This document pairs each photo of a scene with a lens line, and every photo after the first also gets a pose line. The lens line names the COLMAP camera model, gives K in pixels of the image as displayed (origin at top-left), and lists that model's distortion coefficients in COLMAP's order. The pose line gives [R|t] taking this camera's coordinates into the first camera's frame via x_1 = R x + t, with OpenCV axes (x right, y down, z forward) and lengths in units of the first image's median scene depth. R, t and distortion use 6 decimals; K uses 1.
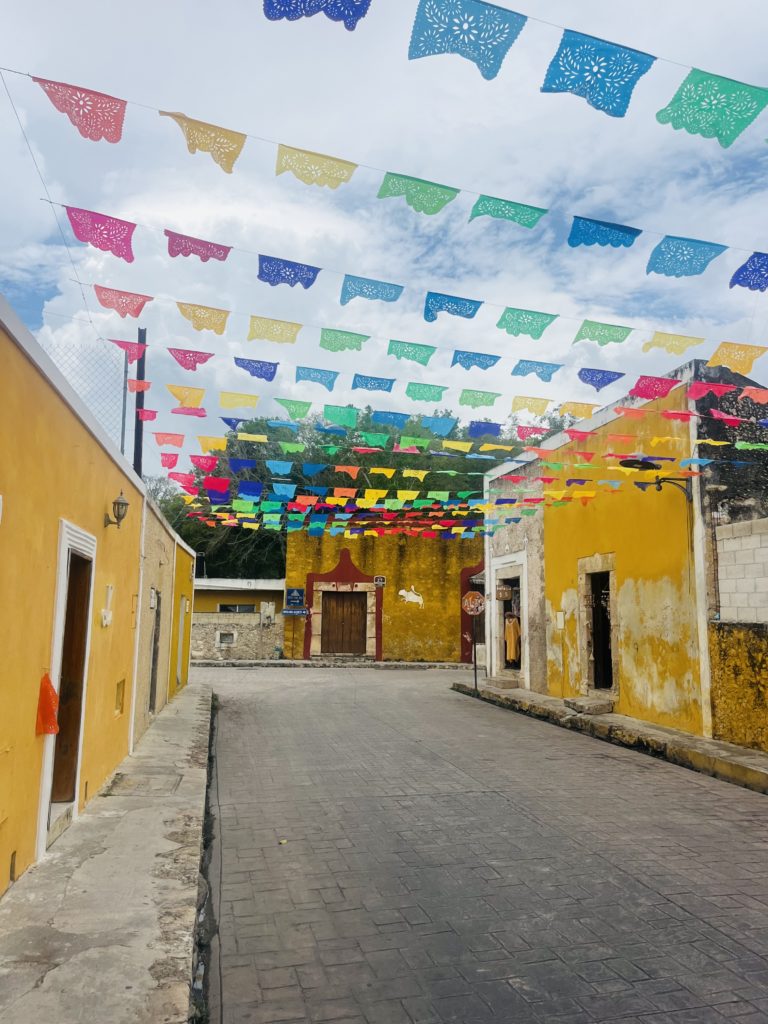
lens RADIAL K [[769.7, 0, 385.3], [0, 769.7, 509.5], [0, 0, 1]] dist [0.010902, 0.001022]
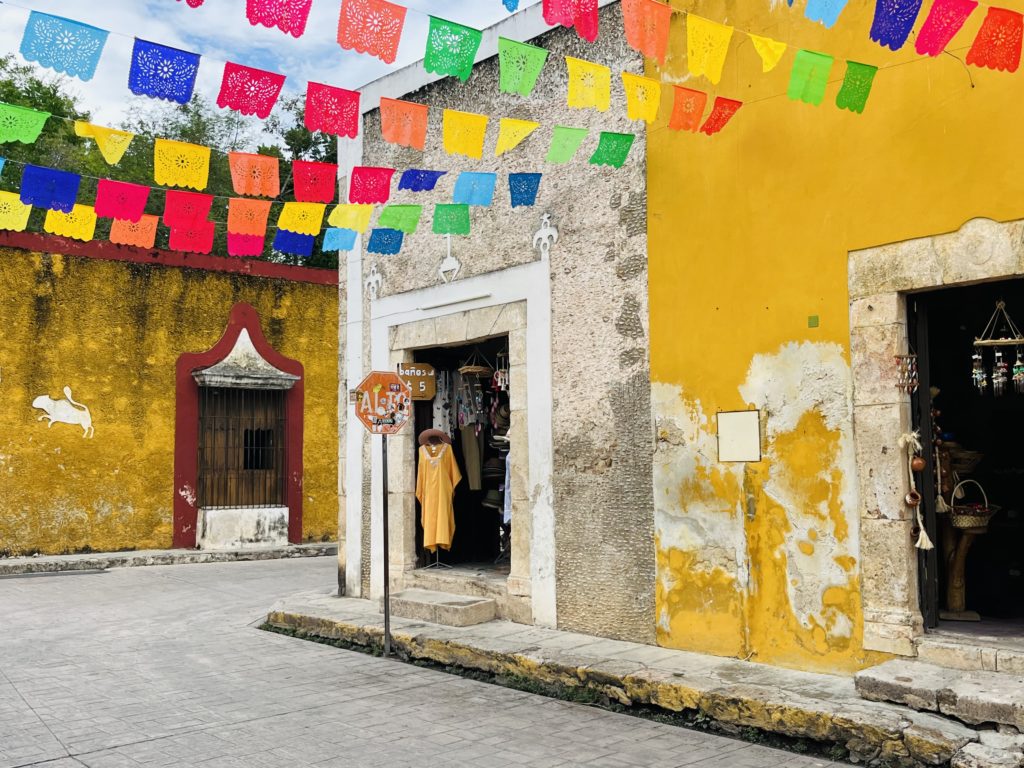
lens RADIAL K [[1005.3, 0, 511.7], [0, 1005.3, 391.0], [0, 0, 1]] dist [0.041204, 0.000000]
pose [[0.850502, 0.014724, 0.525765, -0.057610], [-0.050695, 0.997249, 0.054079, 0.057918], [-0.523523, -0.072648, 0.848909, 0.372944]]
